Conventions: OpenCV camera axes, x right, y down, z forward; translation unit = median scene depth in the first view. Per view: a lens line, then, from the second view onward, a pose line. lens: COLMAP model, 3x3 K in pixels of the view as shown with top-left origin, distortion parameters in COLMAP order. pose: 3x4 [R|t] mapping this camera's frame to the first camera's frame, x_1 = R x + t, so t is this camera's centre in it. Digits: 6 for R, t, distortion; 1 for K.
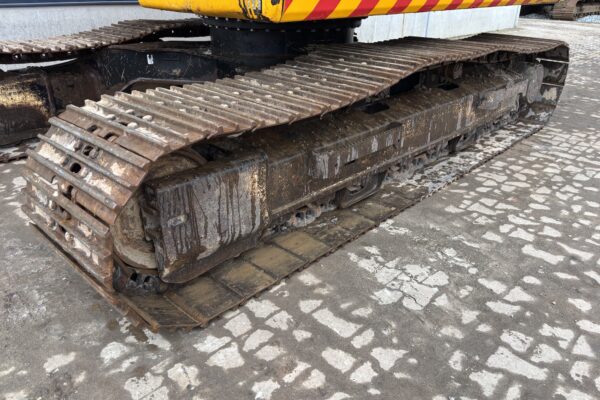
lens RADIAL K [[455.5, 0, 297.3], [0, 455.5, 200.5], [0, 0, 1]] dist [0.020522, 0.002717]
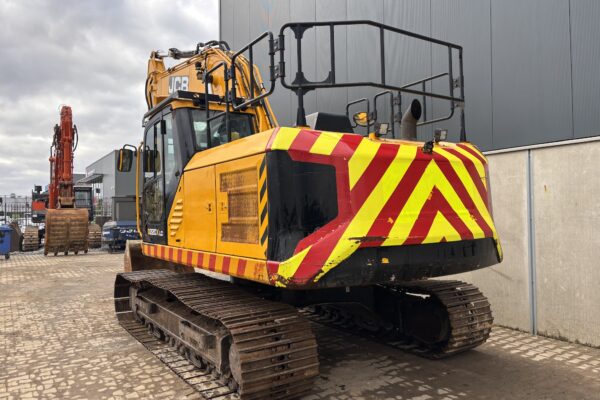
lens RADIAL K [[455.5, 0, 297.3], [0, 455.5, 200.5], [0, 0, 1]] dist [0.020522, 0.002717]
pose [[-0.226073, -0.037206, -0.973399, 2.118031], [-0.409246, 0.910433, 0.060248, -0.988210], [0.883973, 0.411980, -0.221051, 1.782420]]
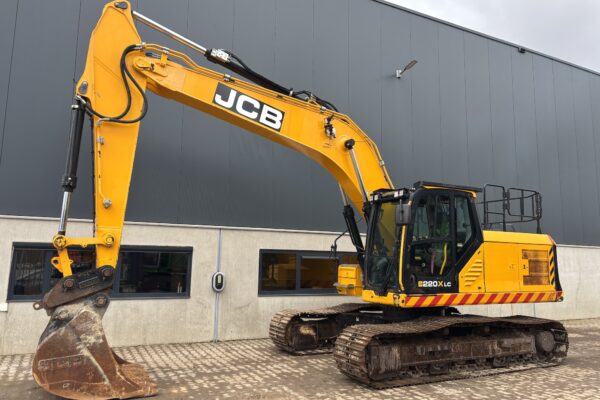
lens RADIAL K [[455.5, 0, 297.3], [0, 455.5, 200.5], [0, 0, 1]] dist [0.020522, 0.002717]
pose [[0.944626, -0.043116, -0.325304, 0.259211], [-0.144081, 0.836168, -0.529211, 0.657094], [0.294826, 0.546776, 0.783654, -1.782562]]
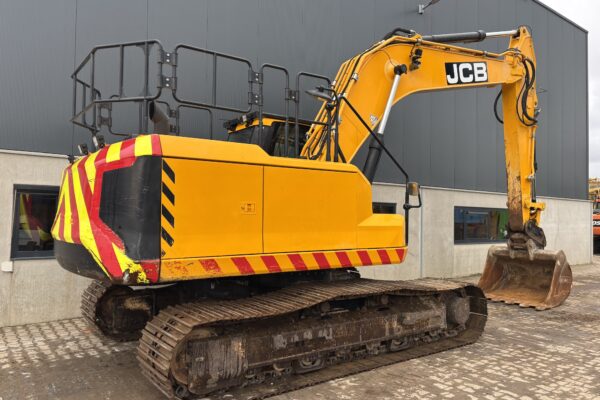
lens RADIAL K [[455.5, 0, 297.3], [0, 455.5, 200.5], [0, 0, 1]] dist [0.020522, 0.002717]
pose [[0.985155, 0.003200, -0.171639, 0.374779], [-0.081791, 0.887798, -0.452906, 0.207821], [0.150932, 0.460221, 0.874881, -0.794229]]
